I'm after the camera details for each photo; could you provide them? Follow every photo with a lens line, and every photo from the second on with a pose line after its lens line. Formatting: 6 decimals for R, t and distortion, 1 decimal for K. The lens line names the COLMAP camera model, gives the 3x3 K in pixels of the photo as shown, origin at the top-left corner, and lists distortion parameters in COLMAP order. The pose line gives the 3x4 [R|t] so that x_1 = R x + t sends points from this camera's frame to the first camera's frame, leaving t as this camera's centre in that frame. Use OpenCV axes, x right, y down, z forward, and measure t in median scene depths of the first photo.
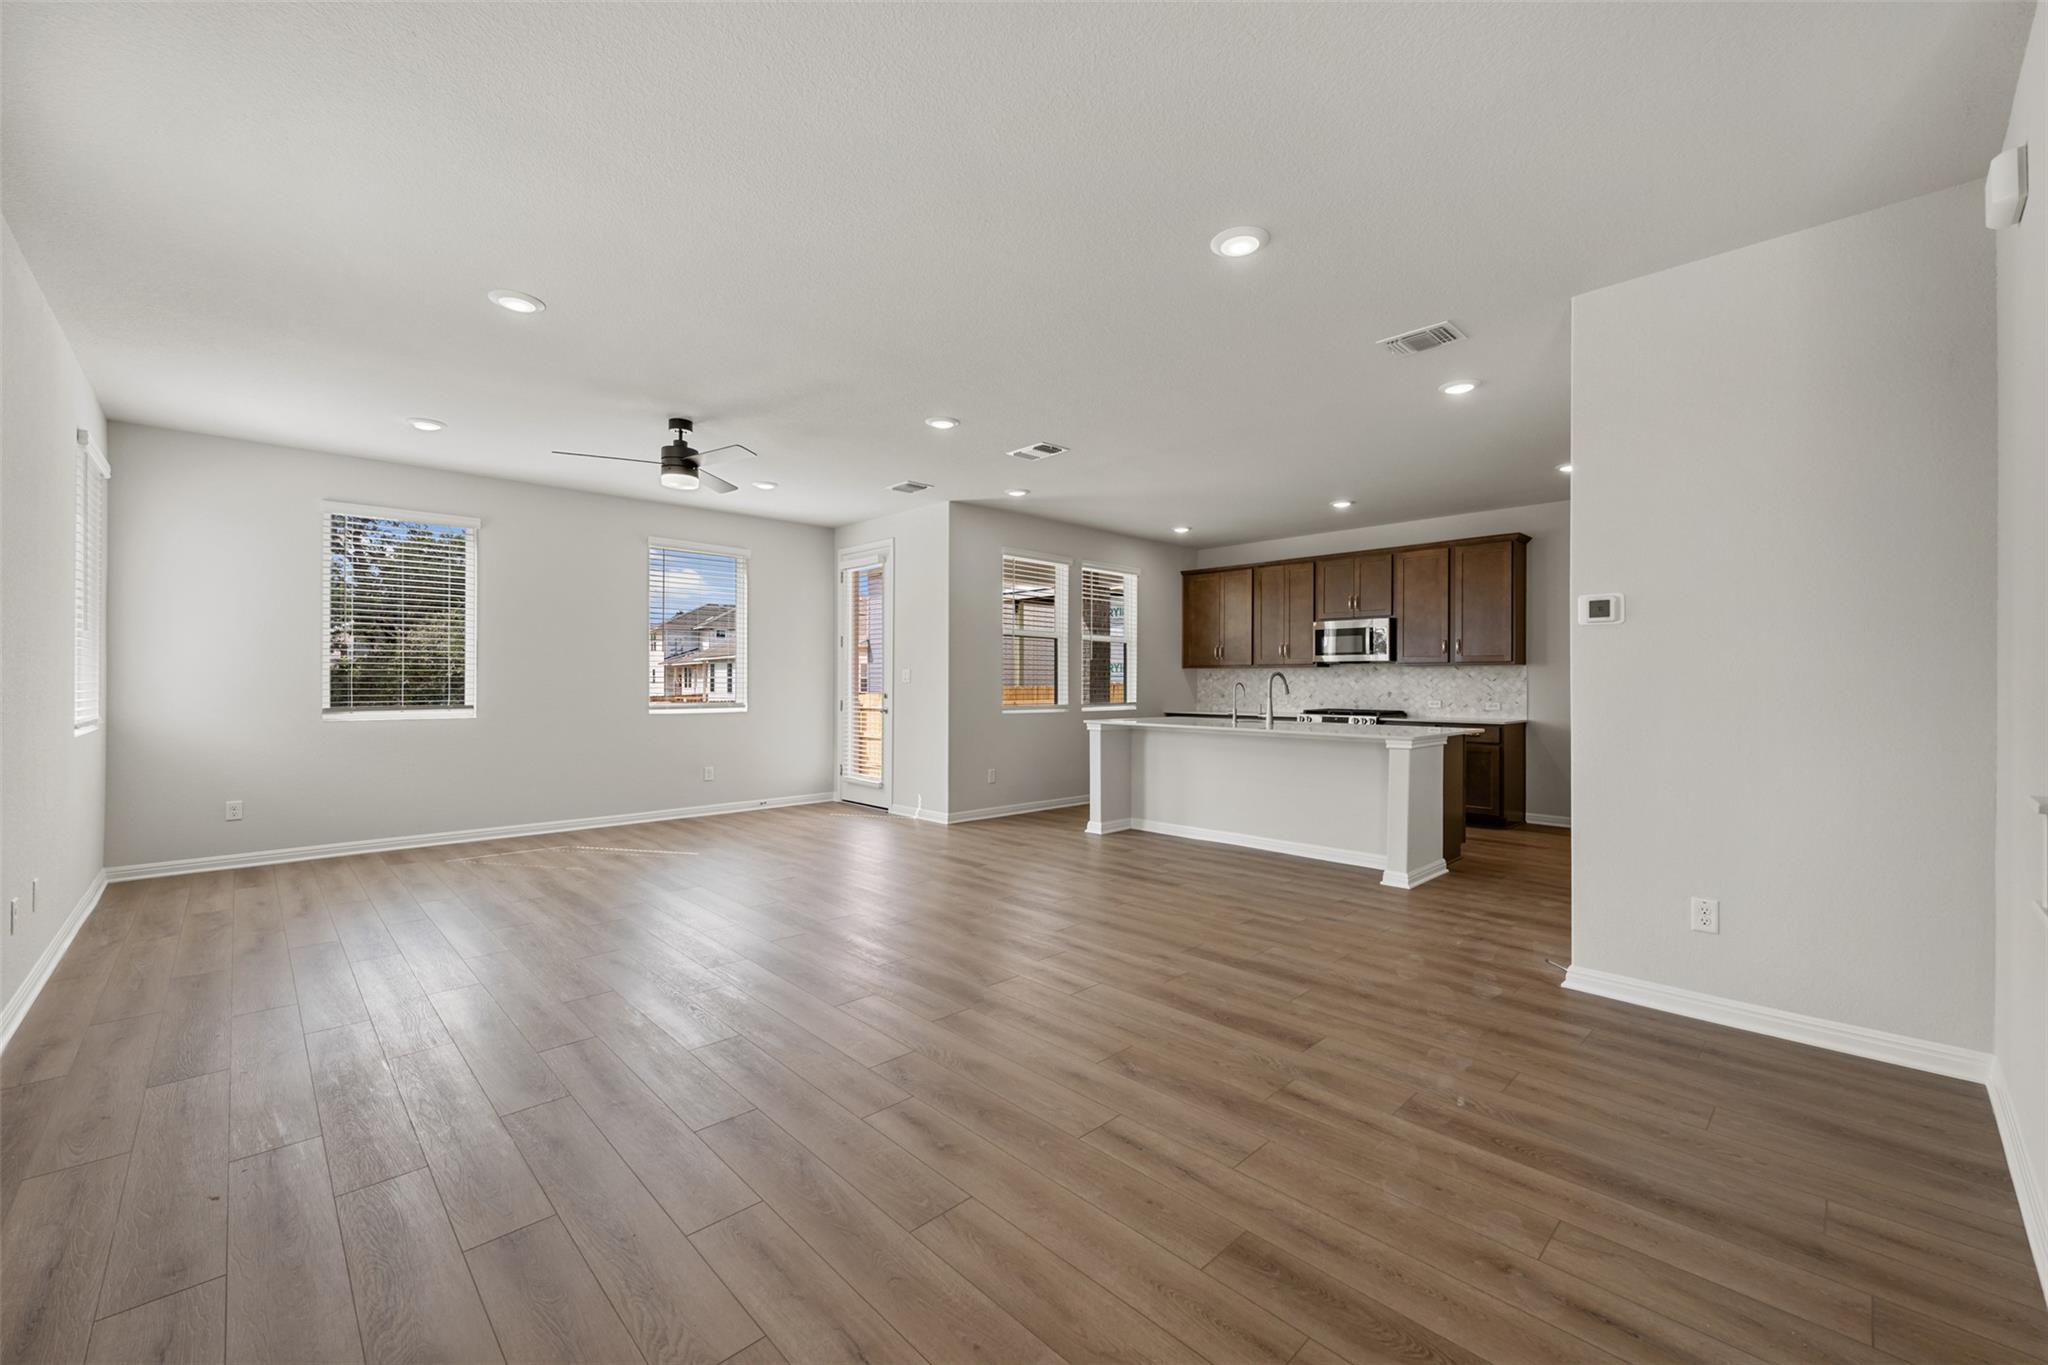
lens RADIAL K [[820.9, 0, 1019.6], [0, 820.9, 685.6], [0, 0, 1]] dist [-0.001951, -0.000091]
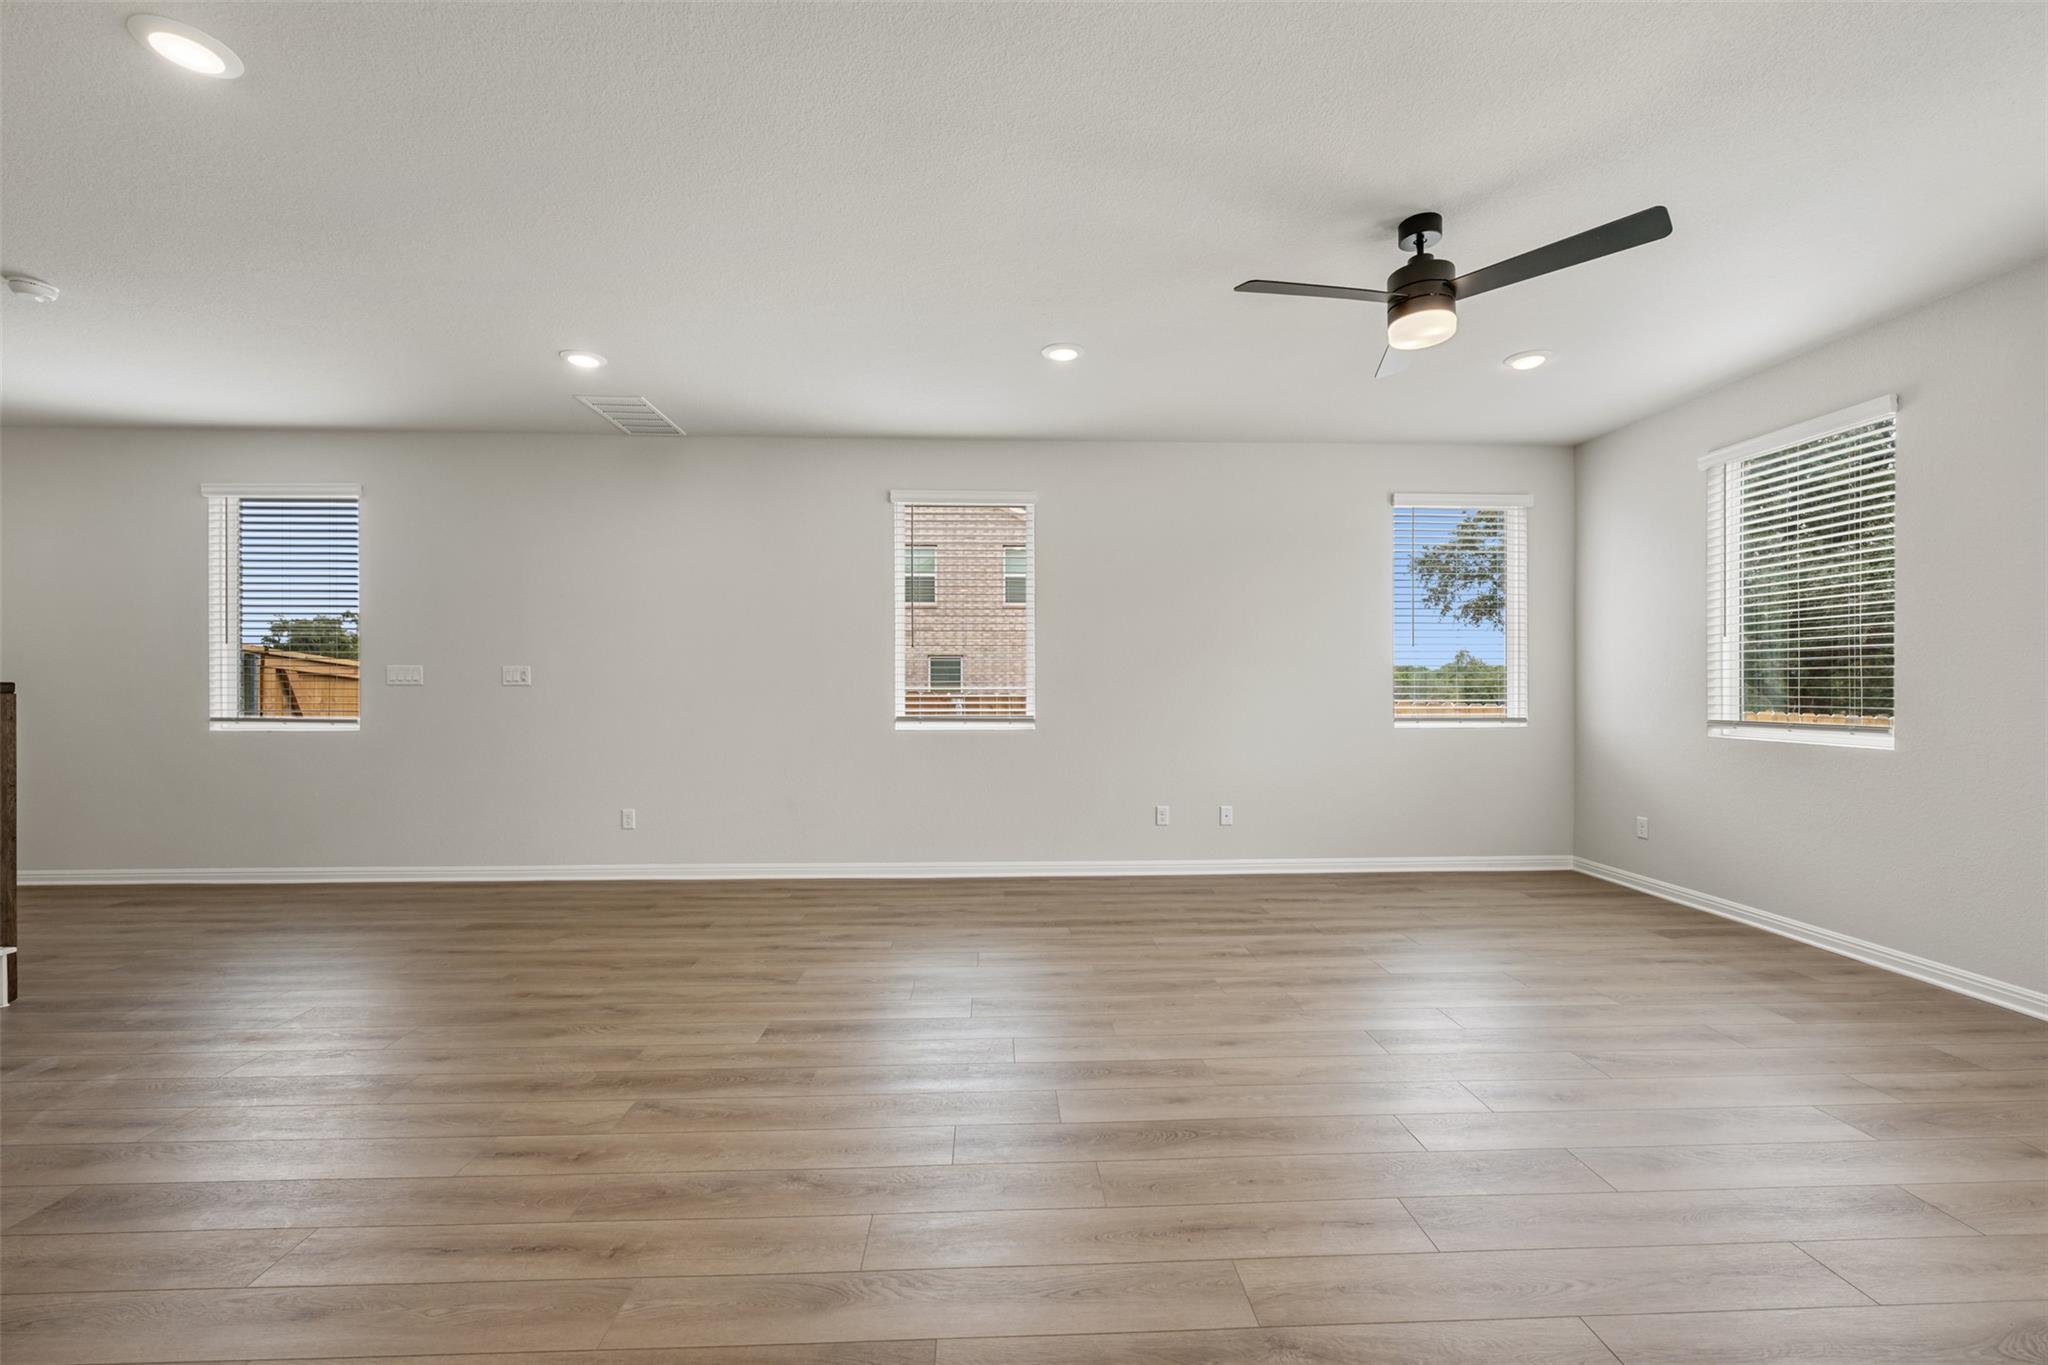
lens RADIAL K [[809.5, 0, 1020.4], [0, 809.5, 687.2], [0, 0, 1]] dist [-0.002684, 0.000051]
pose [[-0.660995, 0.000346, -0.750390, 0.135093], [-0.004668, 0.999979, 0.004573, -0.002636], [0.750376, 0.006525, -0.660979, 0.852442]]
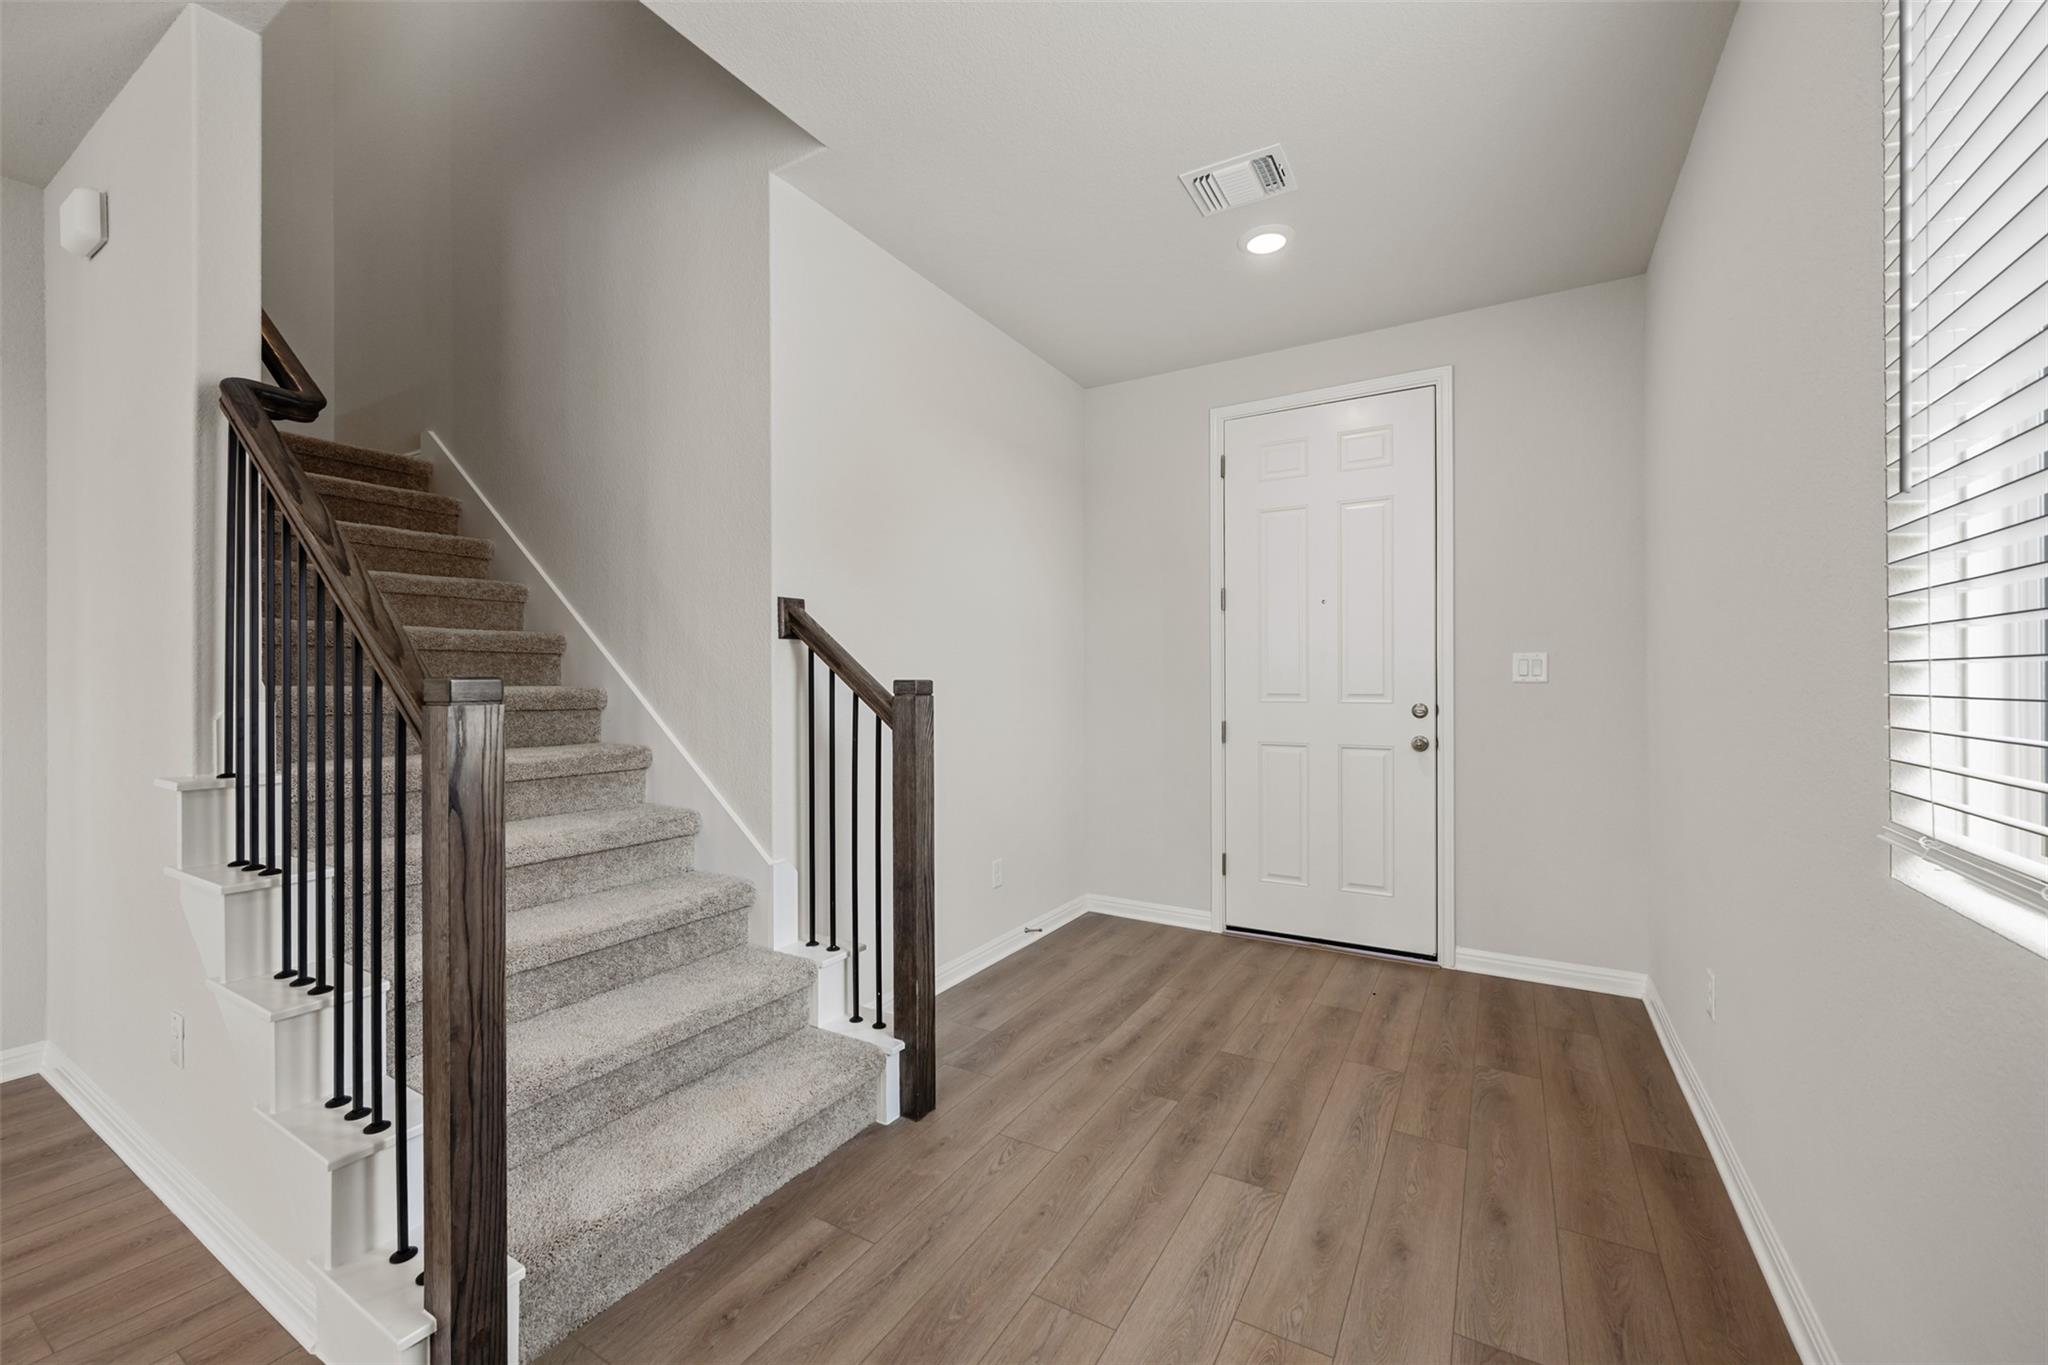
lens RADIAL K [[812.8, 0, 1022.4], [0, 812.8, 679.8], [0, 0, 1]] dist [-0.001409, 0.000200]
pose [[-0.264523, -0.000489, 0.964379, -0.047734], [0.004641, 0.999988, 0.001780, -0.000106], [-0.964368, 0.004946, -0.264517, 0.029138]]
